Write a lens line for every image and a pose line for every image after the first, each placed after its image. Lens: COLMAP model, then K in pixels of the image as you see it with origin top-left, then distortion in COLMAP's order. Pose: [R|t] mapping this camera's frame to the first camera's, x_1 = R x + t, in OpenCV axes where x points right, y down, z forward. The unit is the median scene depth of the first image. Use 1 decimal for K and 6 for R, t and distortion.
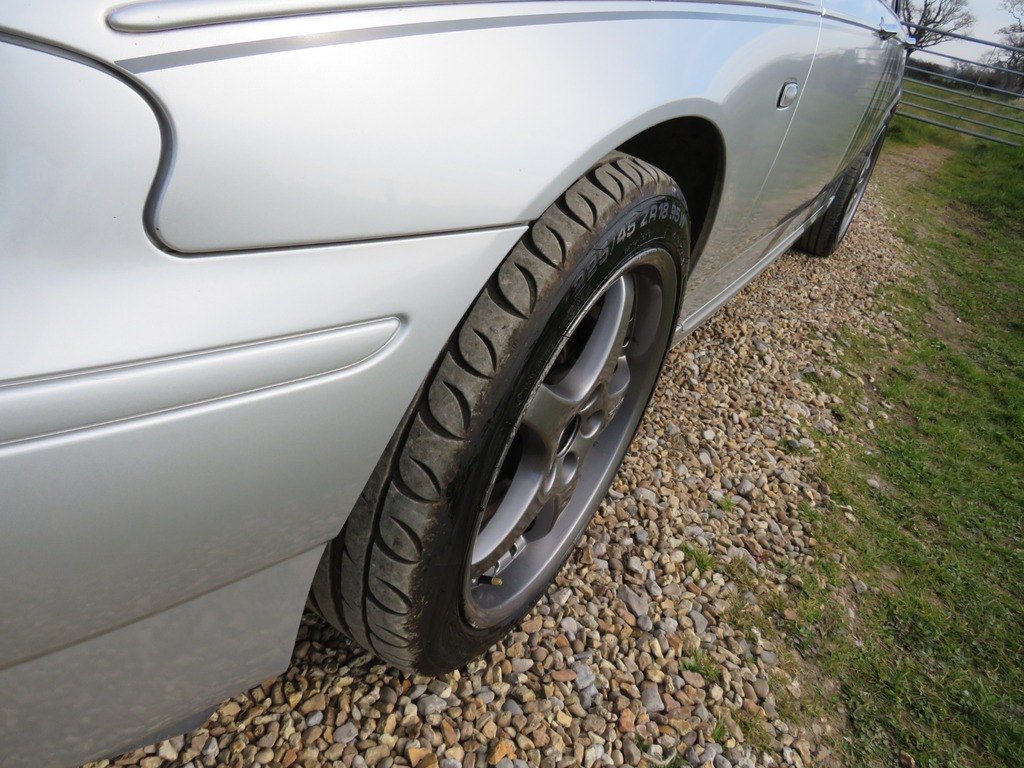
lens RADIAL K [[732.9, 0, 509.7], [0, 732.9, 383.4], [0, 0, 1]] dist [-0.043651, 0.029144]
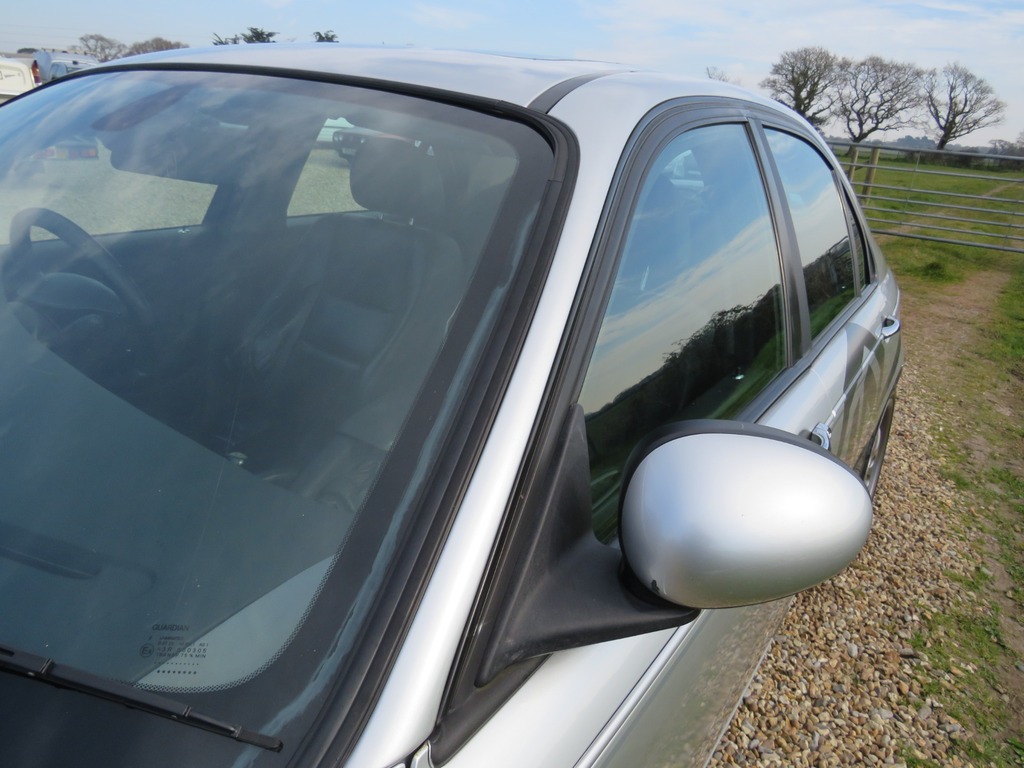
lens RADIAL K [[732.9, 0, 506.0], [0, 732.9, 380.8], [0, 0, 1]] dist [-0.043651, 0.029144]
pose [[0.989066, -0.115095, -0.092206, 0.490677], [0.096640, 0.978110, -0.184285, -0.671307], [0.111398, 0.173359, 0.978538, 0.544390]]
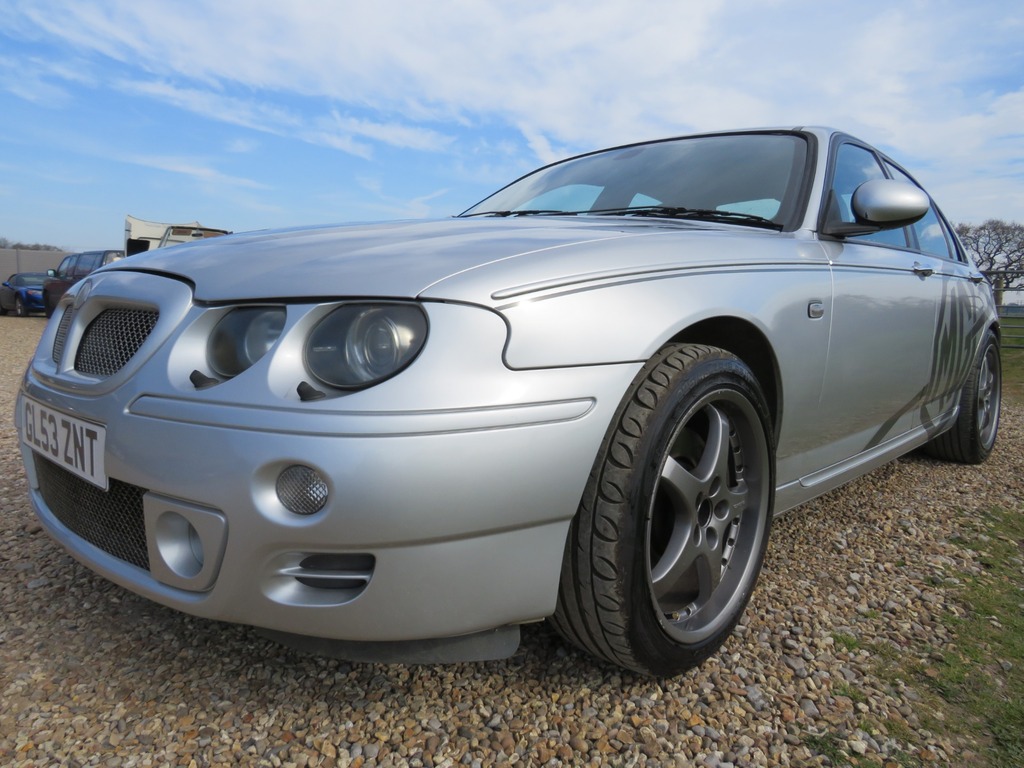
lens RADIAL K [[732.9, 0, 501.5], [0, 732.9, 380.3], [0, 0, 1]] dist [-0.043651, 0.029144]
pose [[0.959433, -0.173989, -0.221849, 0.041195], [0.063182, 0.899543, -0.432238, 0.347006], [0.274767, 0.400687, 0.874044, -0.470222]]
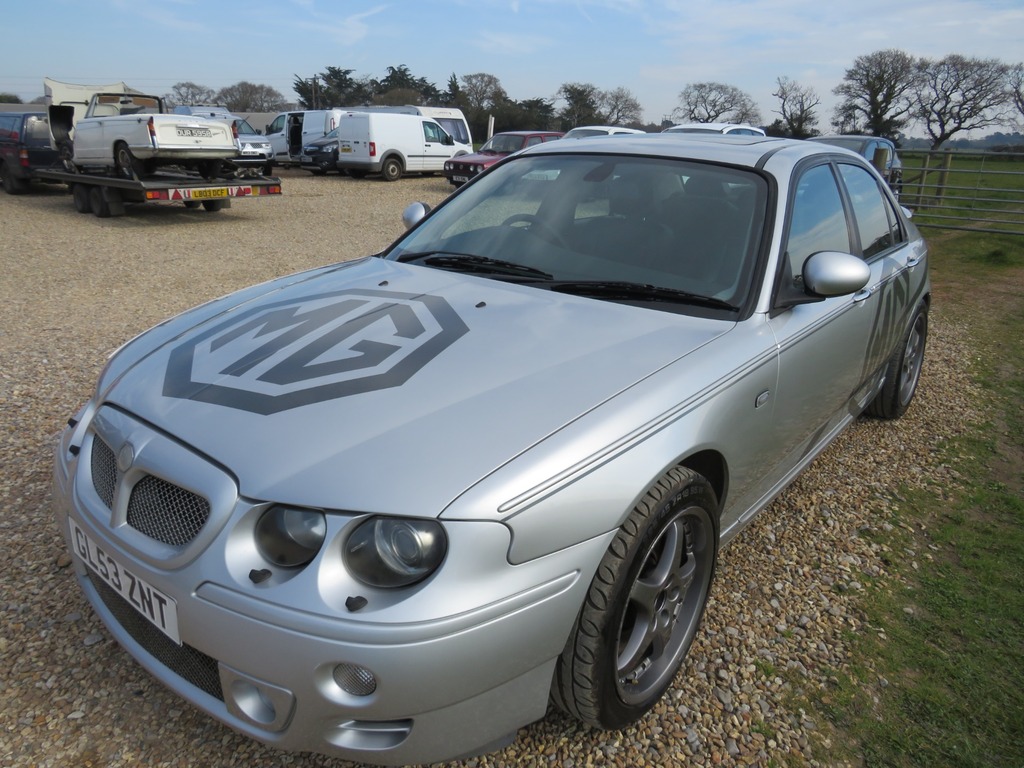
lens RADIAL K [[732.9, 0, 504.0], [0, 732.9, 381.2], [0, 0, 1]] dist [-0.043651, 0.029144]
pose [[0.971806, -0.141067, -0.188928, 0.091086], [0.098103, 0.970541, -0.220057, -0.085299], [0.214405, 0.195318, 0.957017, -0.815313]]
